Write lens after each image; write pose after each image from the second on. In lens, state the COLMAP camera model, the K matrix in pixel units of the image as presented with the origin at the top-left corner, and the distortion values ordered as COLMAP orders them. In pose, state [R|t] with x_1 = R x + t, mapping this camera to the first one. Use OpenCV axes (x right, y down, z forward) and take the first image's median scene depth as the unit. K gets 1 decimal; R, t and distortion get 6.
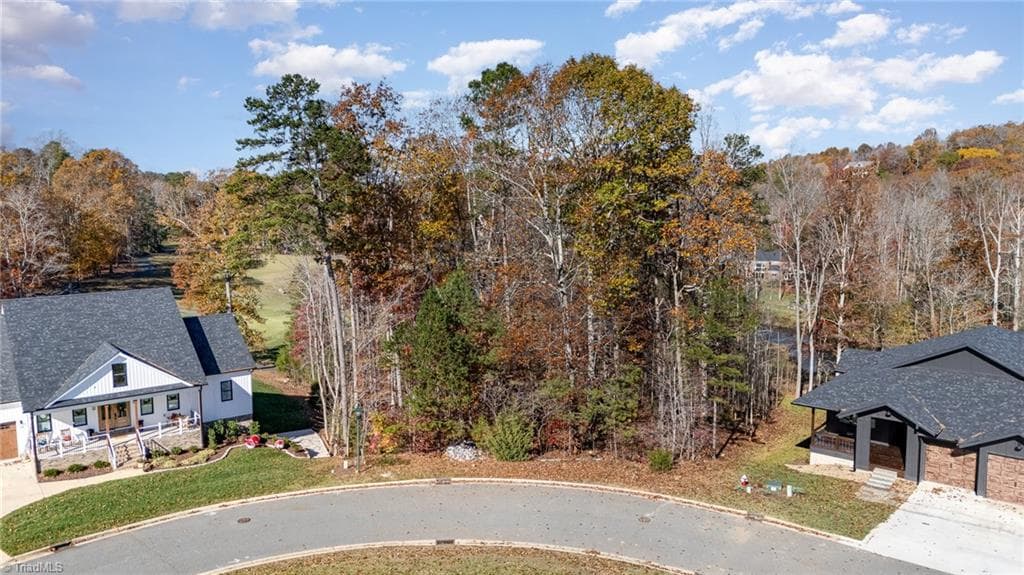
lens RADIAL K [[744.8, 0, 512.0], [0, 744.8, 287.5], [0, 0, 1]] dist [0.086000, -0.083263]
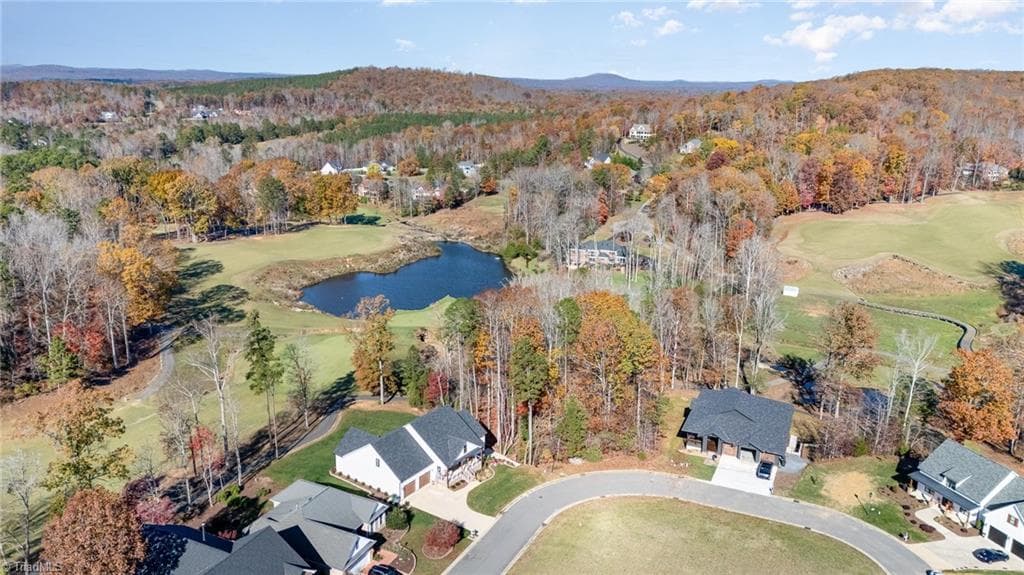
lens RADIAL K [[744.8, 0, 512.0], [0, 744.8, 287.5], [0, 0, 1]] dist [0.086000, -0.083263]
pose [[0.958407, -0.053433, 0.280360, -1.079897], [0.010702, 0.988356, 0.151783, -0.871436], [-0.285206, -0.142469, 0.947819, -1.534350]]
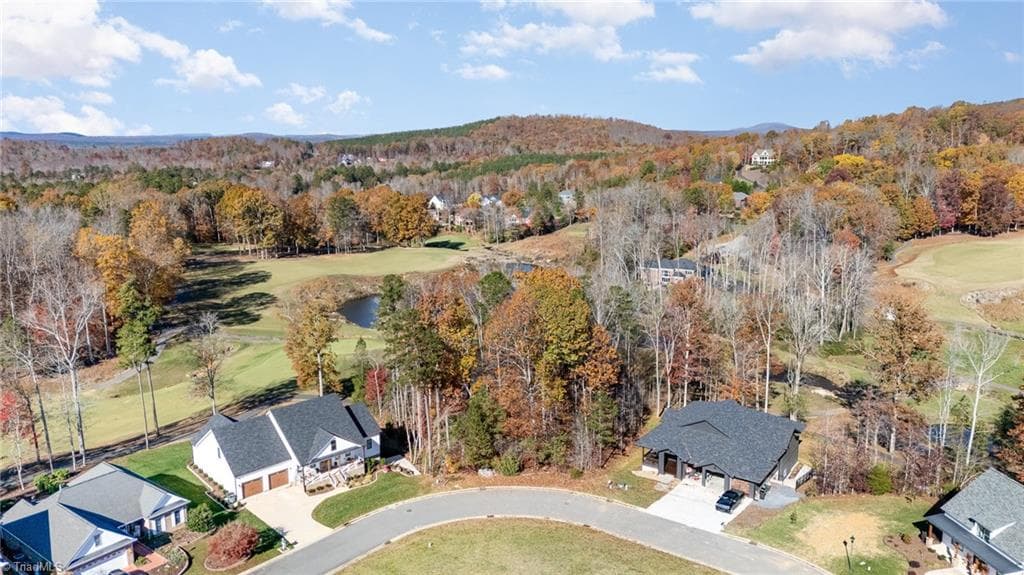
lens RADIAL K [[744.8, 0, 512.0], [0, 744.8, 287.5], [0, 0, 1]] dist [0.086000, -0.083263]
pose [[0.996898, -0.019611, 0.076218, -0.153820], [0.013610, 0.996823, 0.078480, -0.509599], [-0.077515, -0.077199, 0.993998, -1.189489]]
